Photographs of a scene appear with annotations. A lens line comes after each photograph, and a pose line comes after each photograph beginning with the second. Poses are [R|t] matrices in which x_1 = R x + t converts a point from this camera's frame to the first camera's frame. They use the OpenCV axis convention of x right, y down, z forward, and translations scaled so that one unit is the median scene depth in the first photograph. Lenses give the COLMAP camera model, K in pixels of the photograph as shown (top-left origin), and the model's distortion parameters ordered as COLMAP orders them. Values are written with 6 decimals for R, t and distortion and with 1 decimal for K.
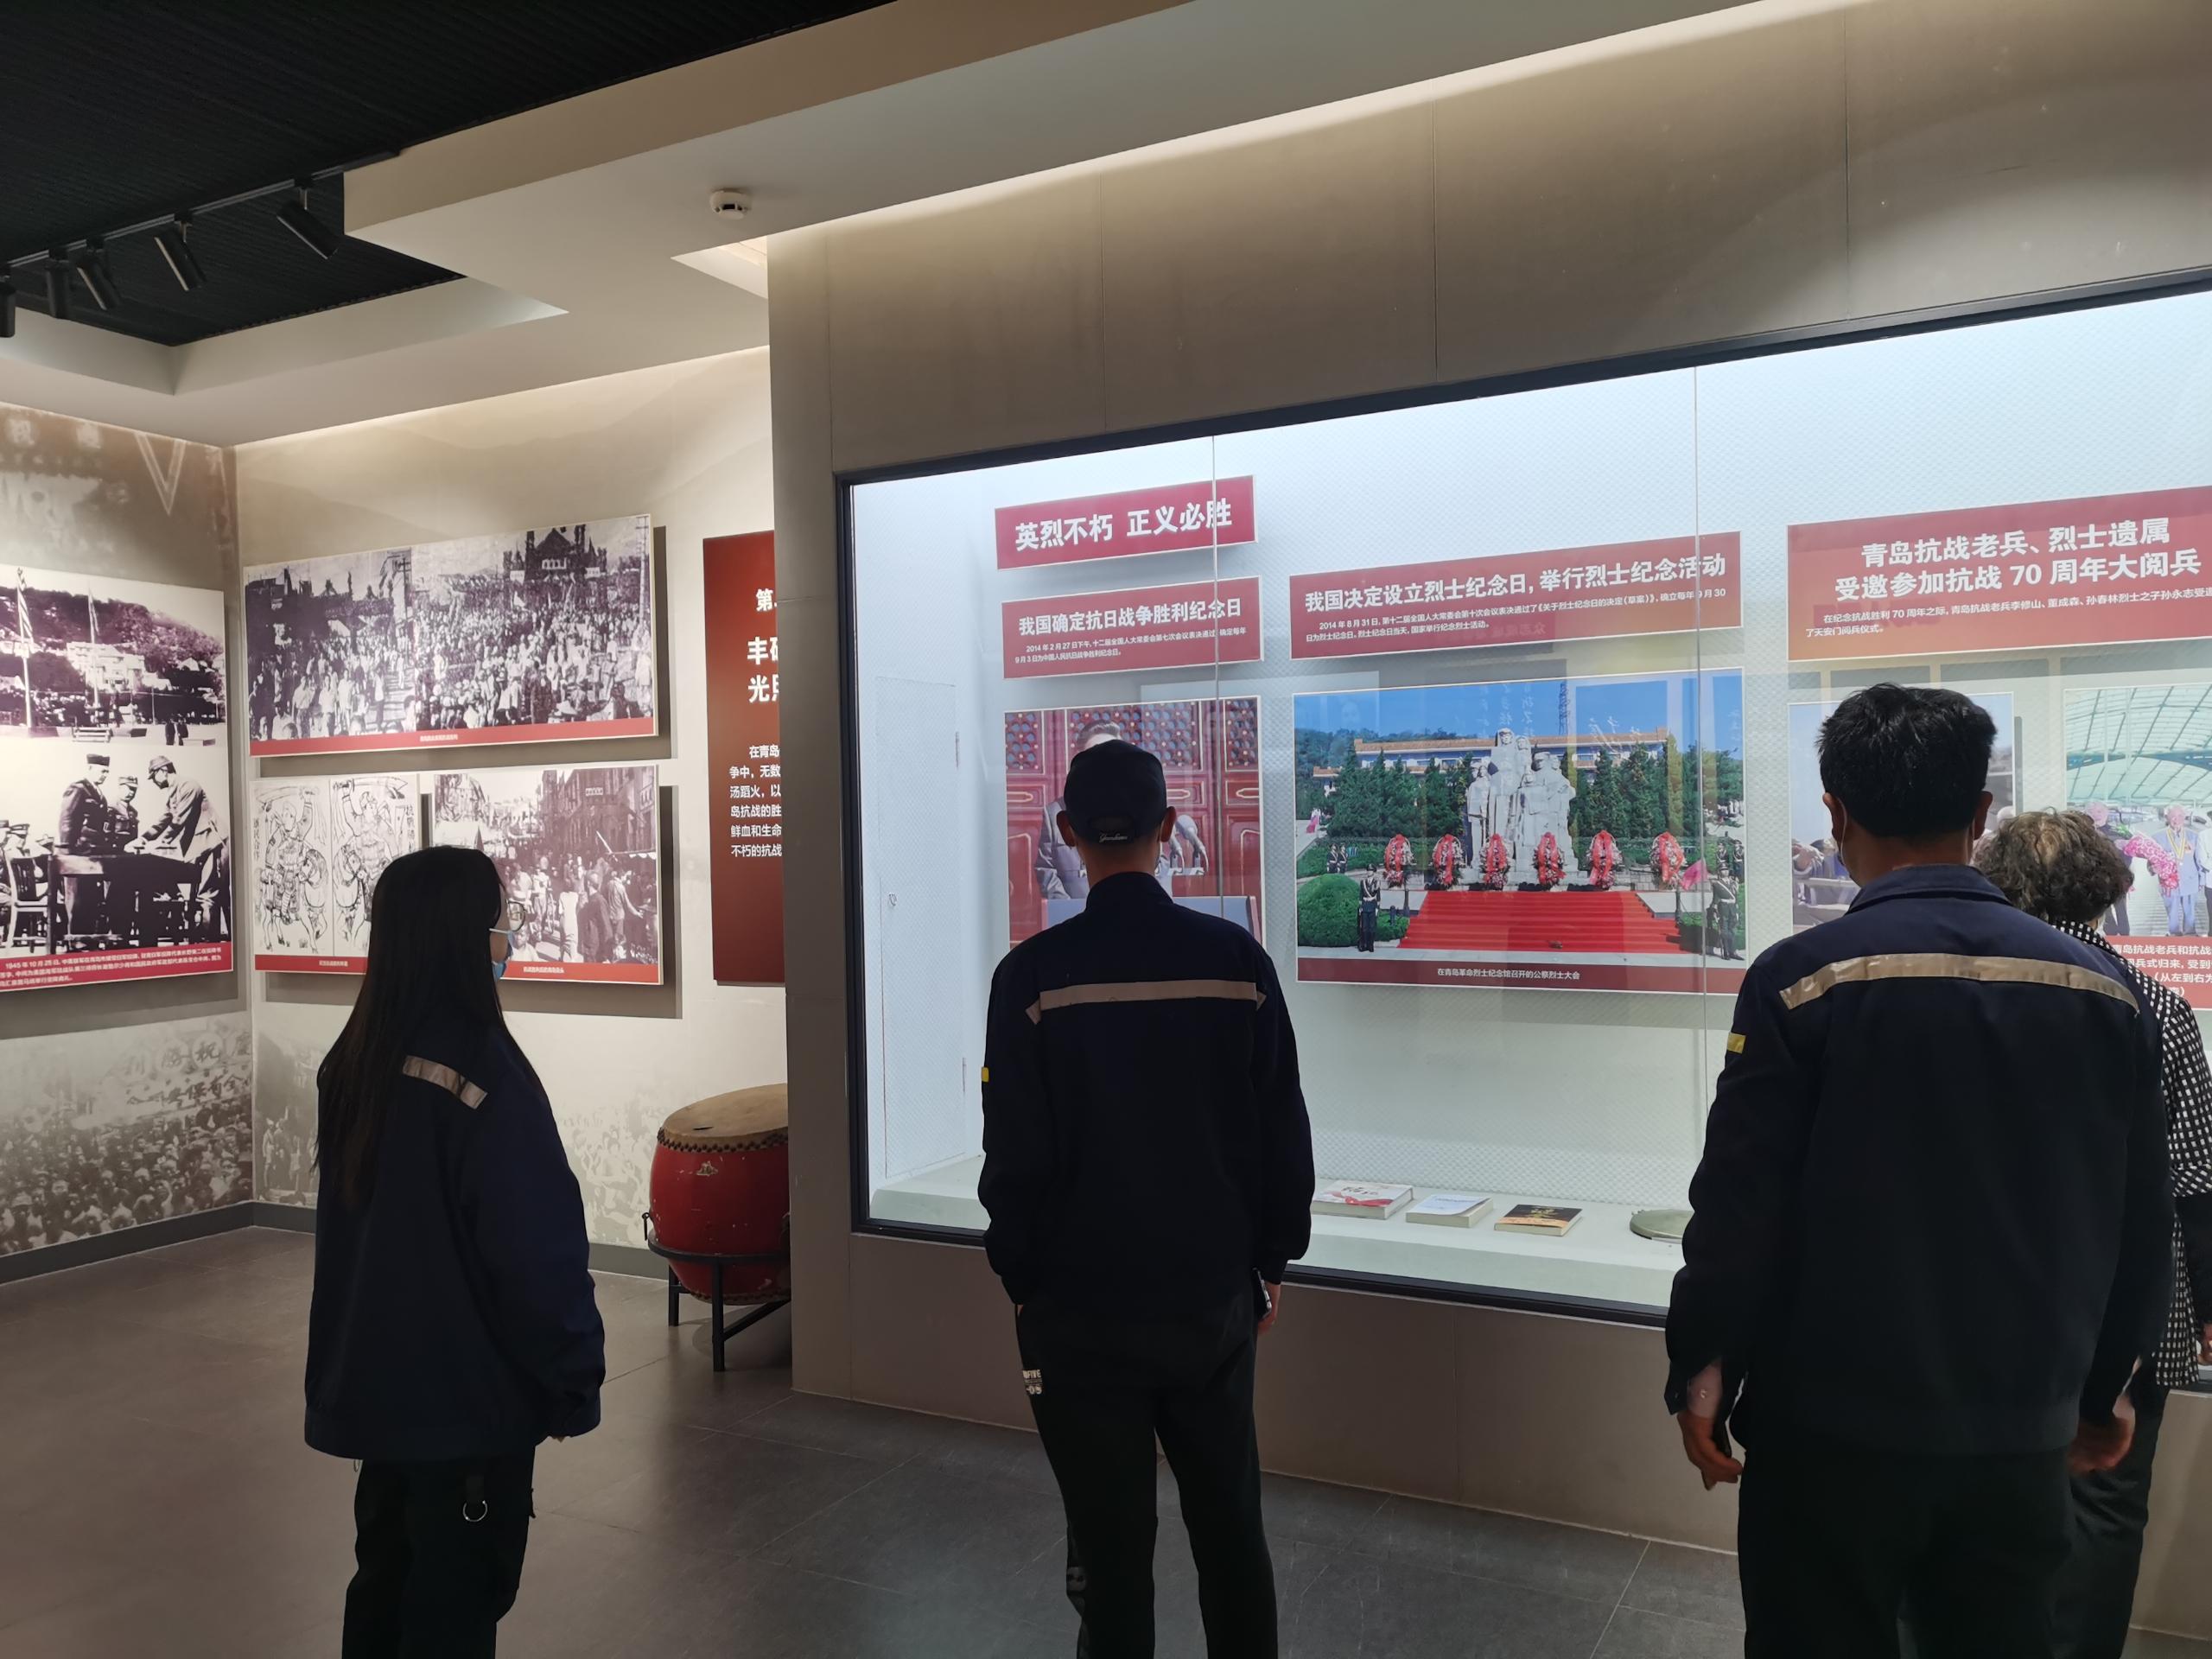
lens RADIAL K [[1684.5, 0, 1105.2], [0, 1684.5, 837.7], [0, 0, 1]] dist [0.027355, -0.007606]
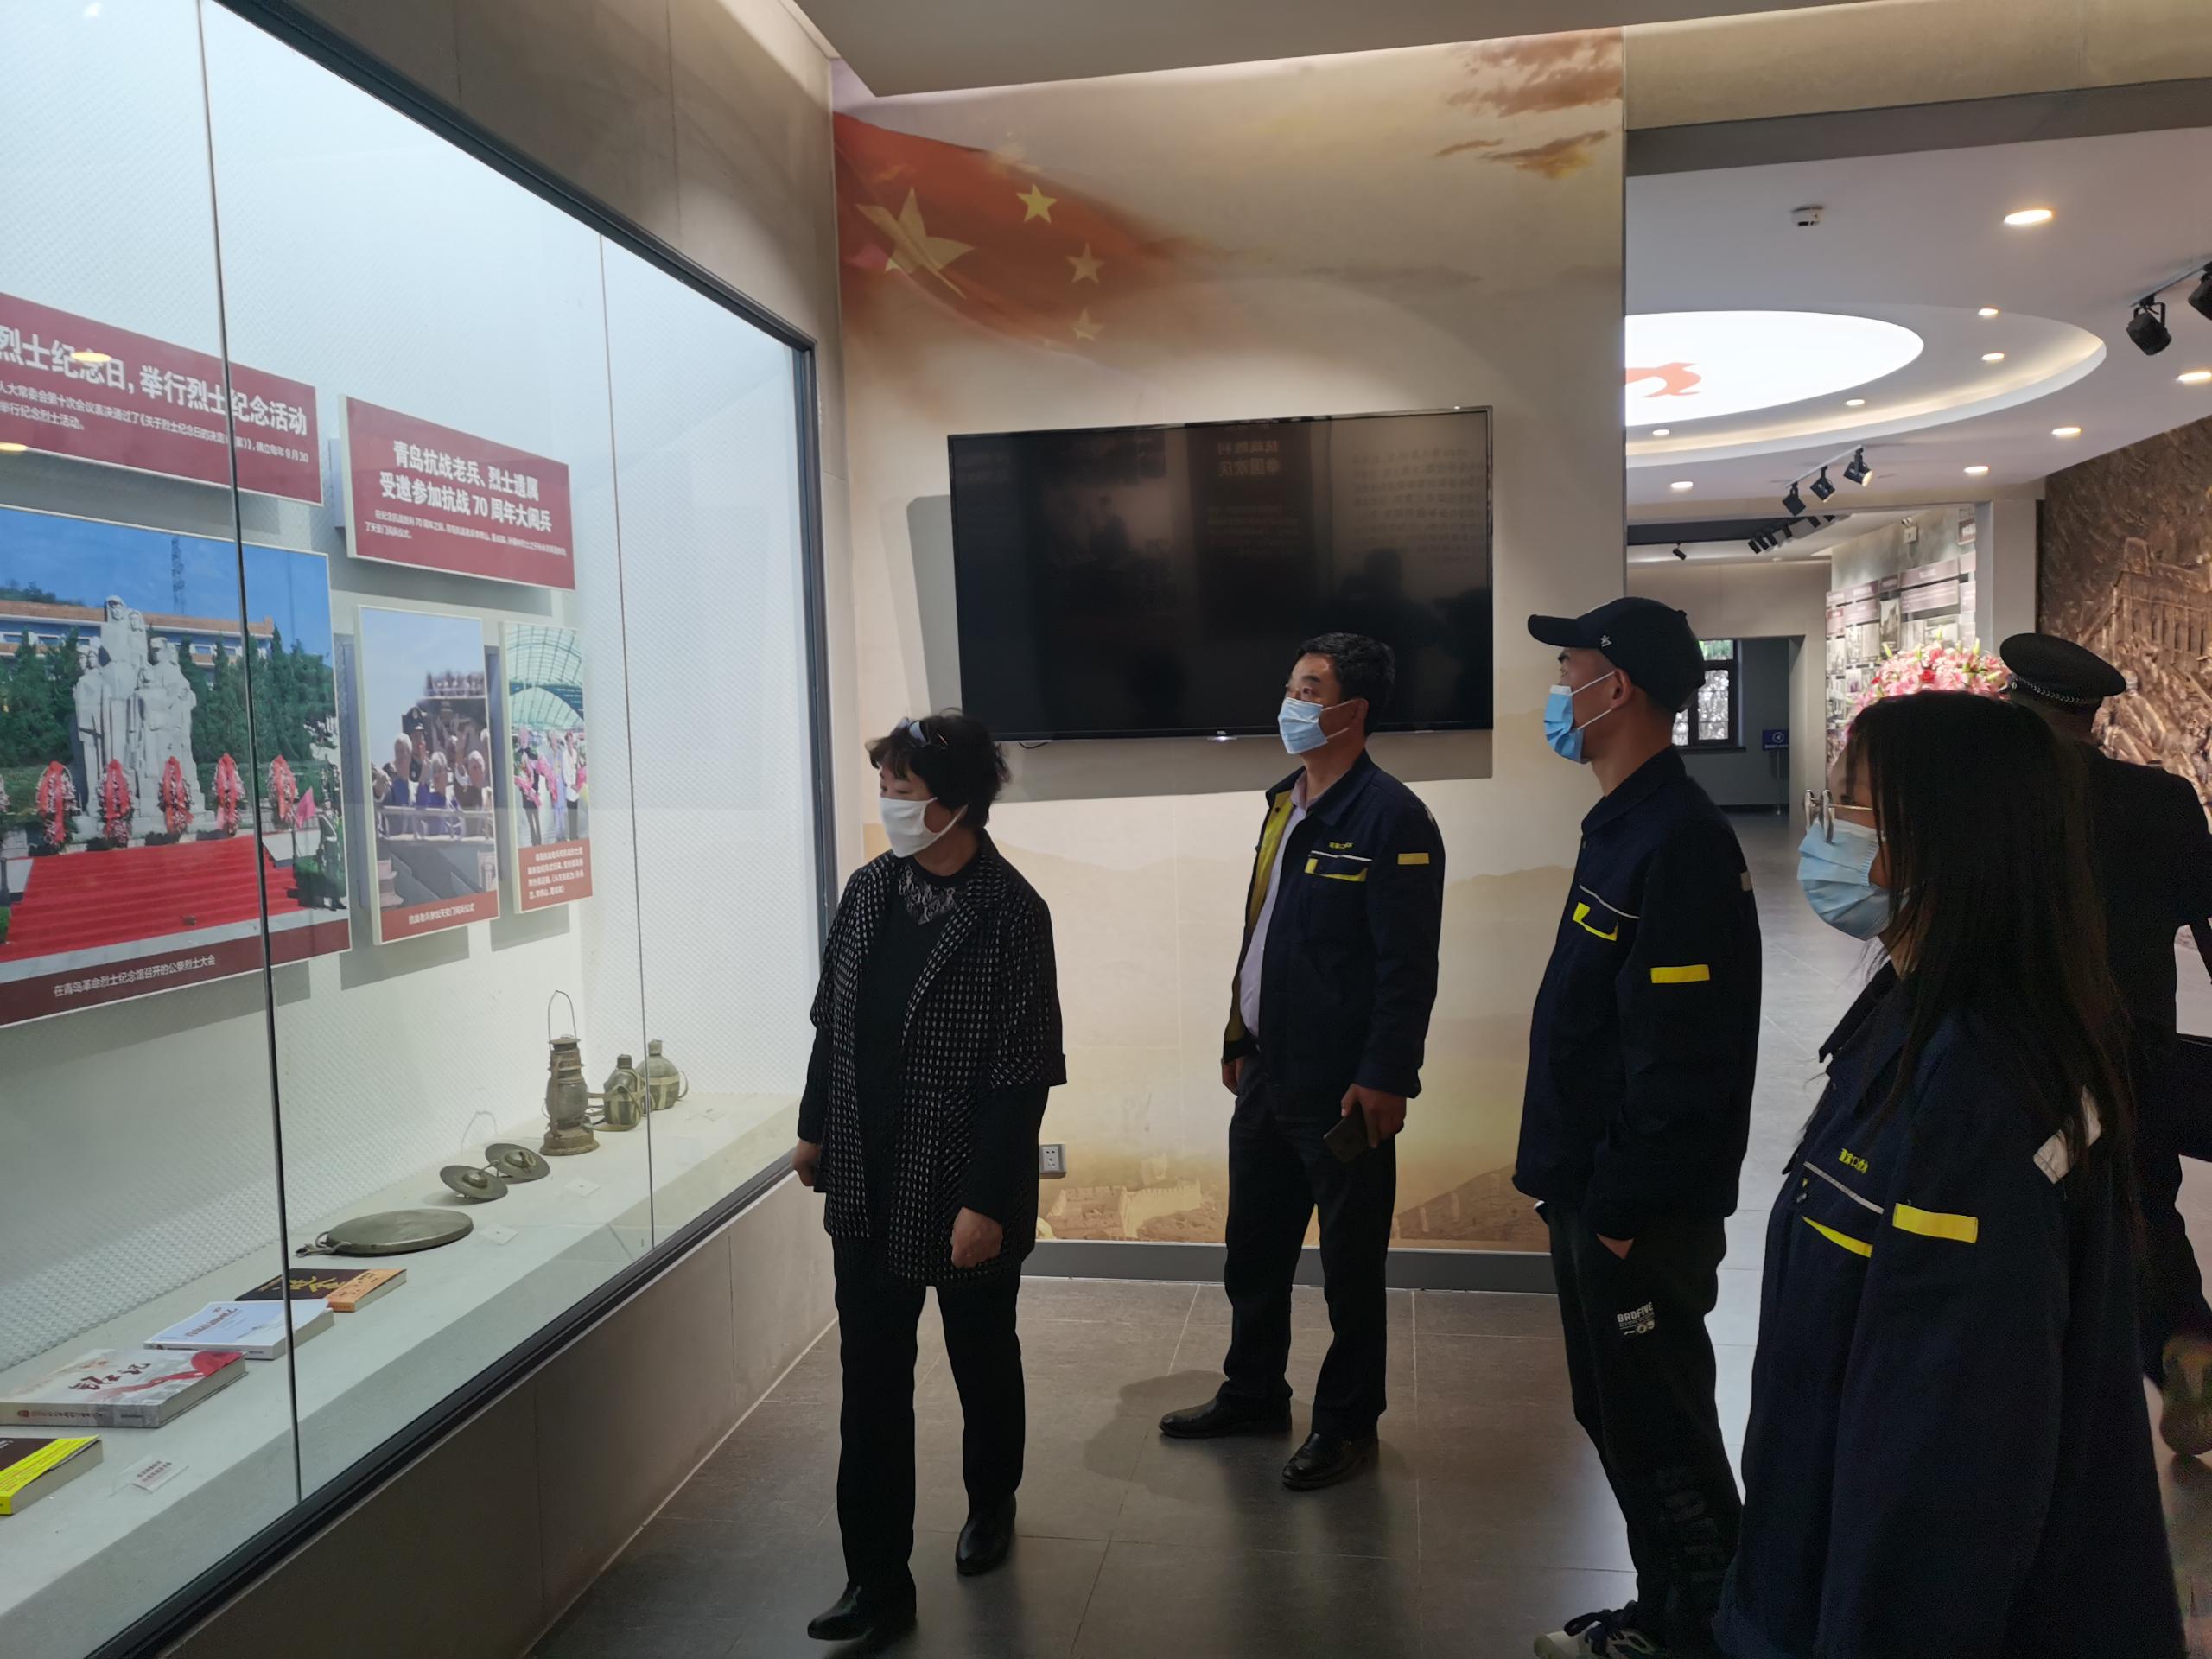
lens RADIAL K [[1684.5, 0, 1107.8], [0, 1684.5, 828.7], [0, 0, 1]] dist [0.027355, -0.007606]
pose [[-0.307840, -0.031534, 0.950915, -0.507743], [0.036608, 0.998318, 0.044957, 0.008966], [-0.950734, 0.048651, -0.306168, 0.859397]]
